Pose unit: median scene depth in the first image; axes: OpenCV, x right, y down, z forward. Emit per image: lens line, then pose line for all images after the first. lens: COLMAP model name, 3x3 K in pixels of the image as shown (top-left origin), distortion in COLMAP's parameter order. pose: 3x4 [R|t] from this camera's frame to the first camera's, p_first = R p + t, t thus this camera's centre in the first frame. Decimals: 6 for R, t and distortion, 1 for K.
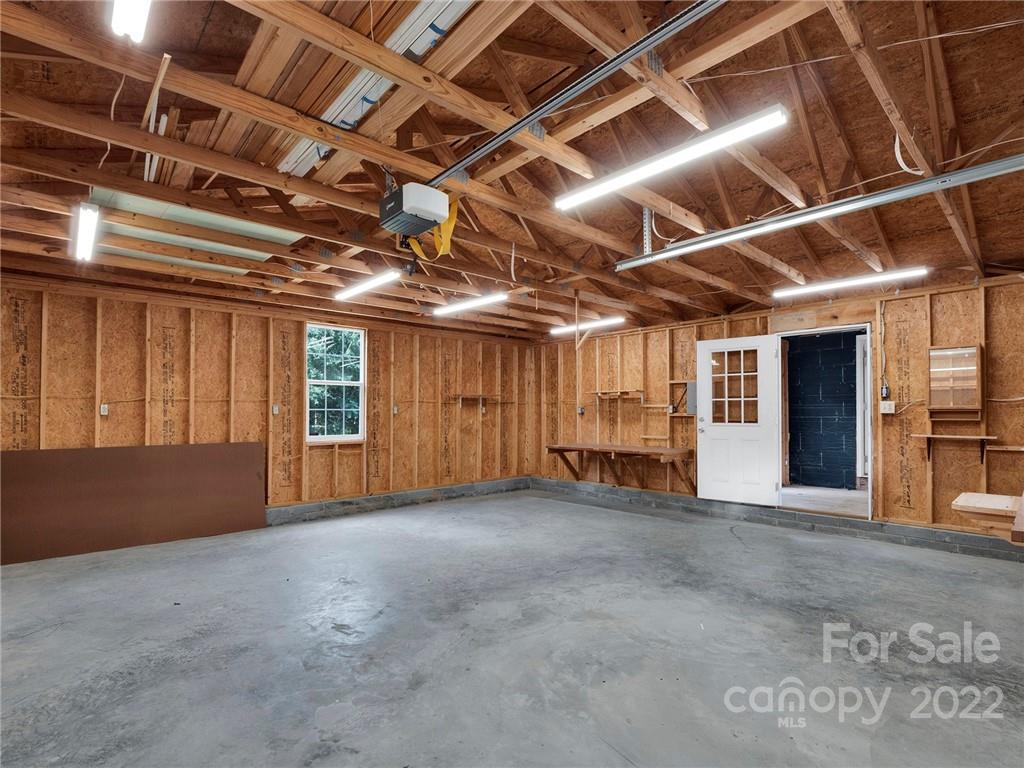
lens RADIAL K [[530.3, 0, 513.0], [0, 530.3, 393.3], [0, 0, 1]] dist [-0.003892, 0.000244]
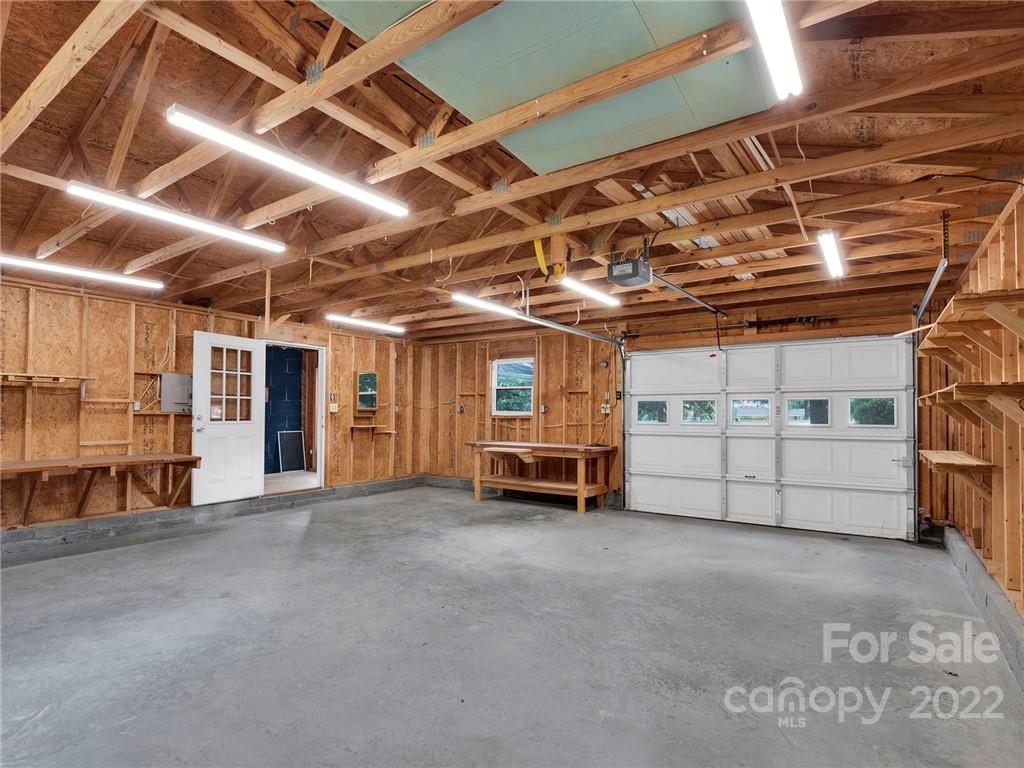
lens RADIAL K [[504.7, 0, 513.2], [0, 504.7, 392.1], [0, 0, 1]] dist [-0.000196, -0.000235]
pose [[-0.228584, 0.042714, 0.972587, -0.757111], [-0.038959, 0.997835, -0.052979, 0.037932], [-0.972744, -0.050002, -0.226425, 0.841550]]
